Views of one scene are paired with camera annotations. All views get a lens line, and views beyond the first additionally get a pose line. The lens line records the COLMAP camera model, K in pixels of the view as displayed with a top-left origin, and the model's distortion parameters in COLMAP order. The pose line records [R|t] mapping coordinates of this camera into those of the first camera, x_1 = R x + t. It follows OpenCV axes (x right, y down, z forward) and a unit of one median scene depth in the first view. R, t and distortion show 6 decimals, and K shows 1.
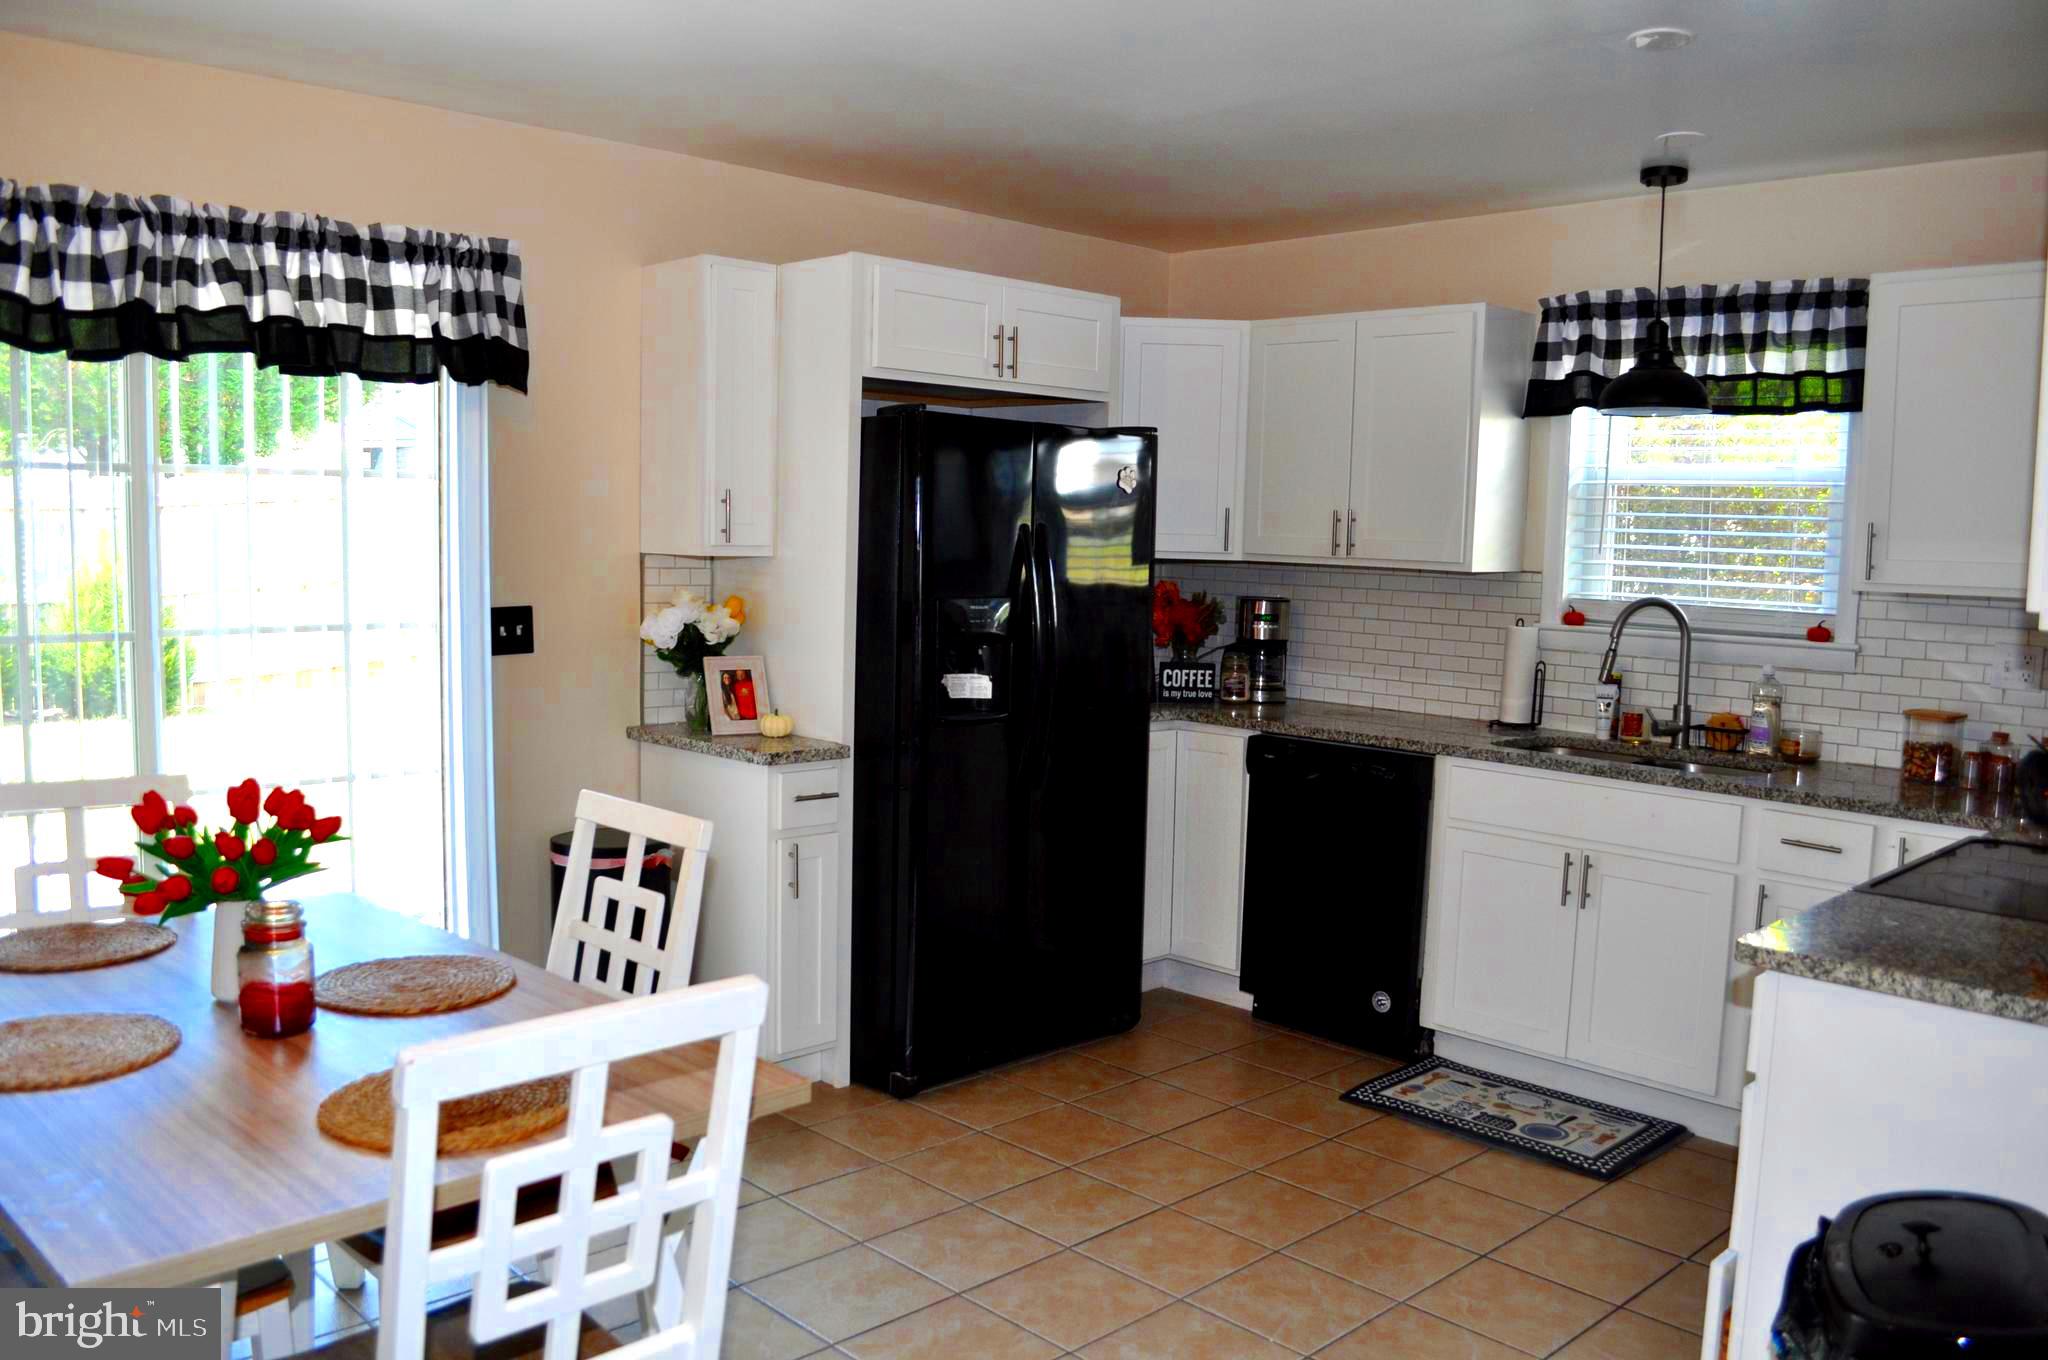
lens RADIAL K [[1612.8, 0, 1020.3], [0, 1612.8, 688.8], [0, 0, 1]] dist [-0.087720, 0.015551]
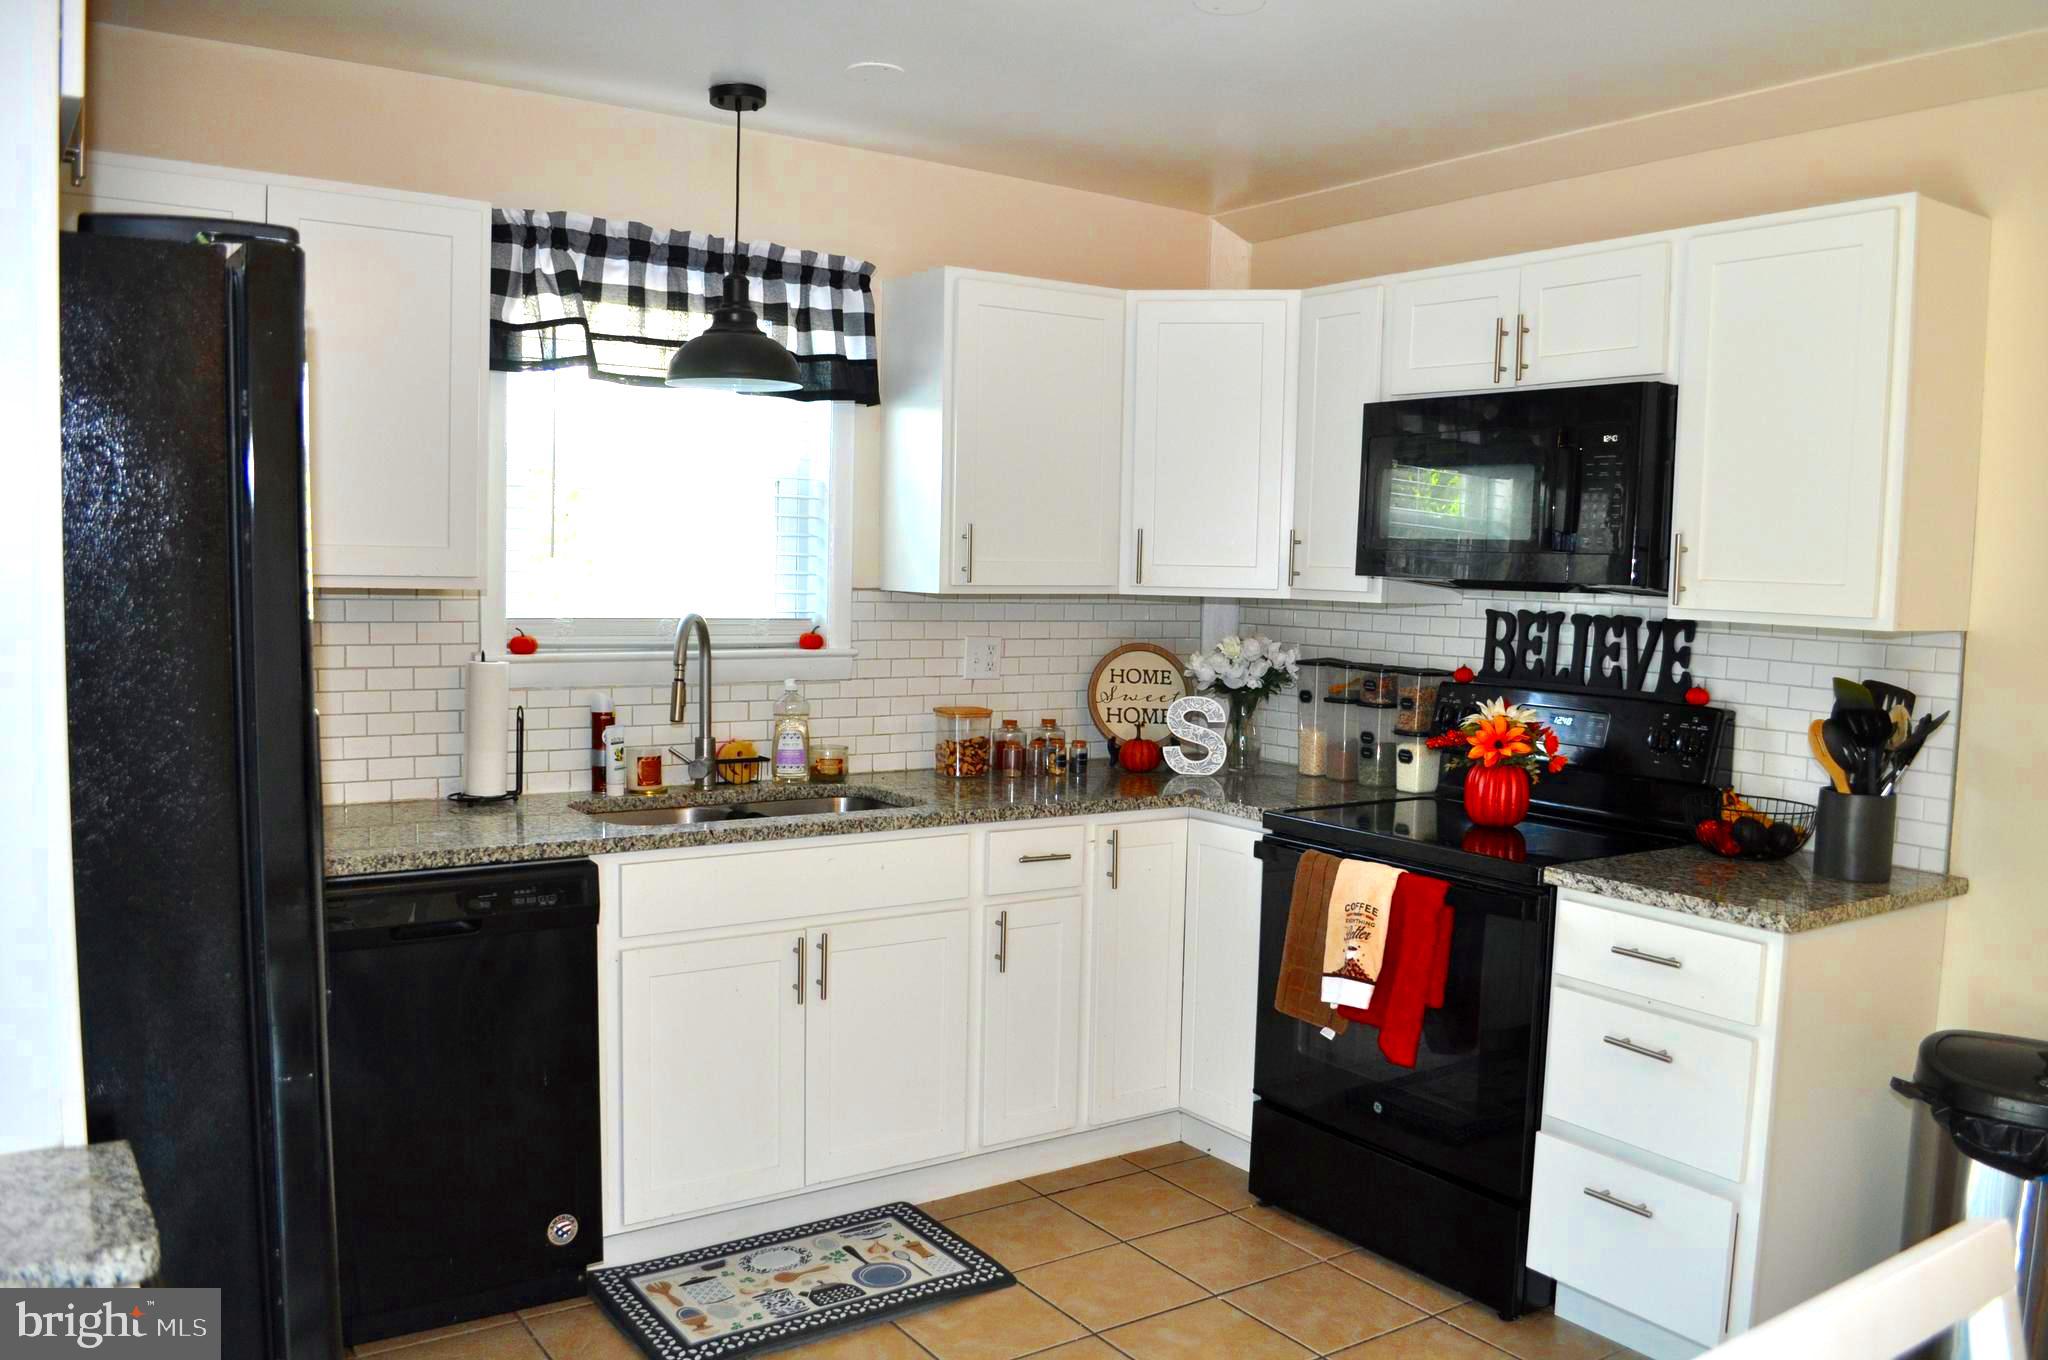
lens RADIAL K [[1612.8, 0, 1022.9], [0, 1612.8, 688.4], [0, 0, 1]] dist [-0.087720, 0.015551]
pose [[0.159871, -0.101276, 0.981929, -0.359295], [0.078406, 0.992883, 0.089640, -0.072868], [-0.984019, 0.062658, 0.166674, 0.645293]]
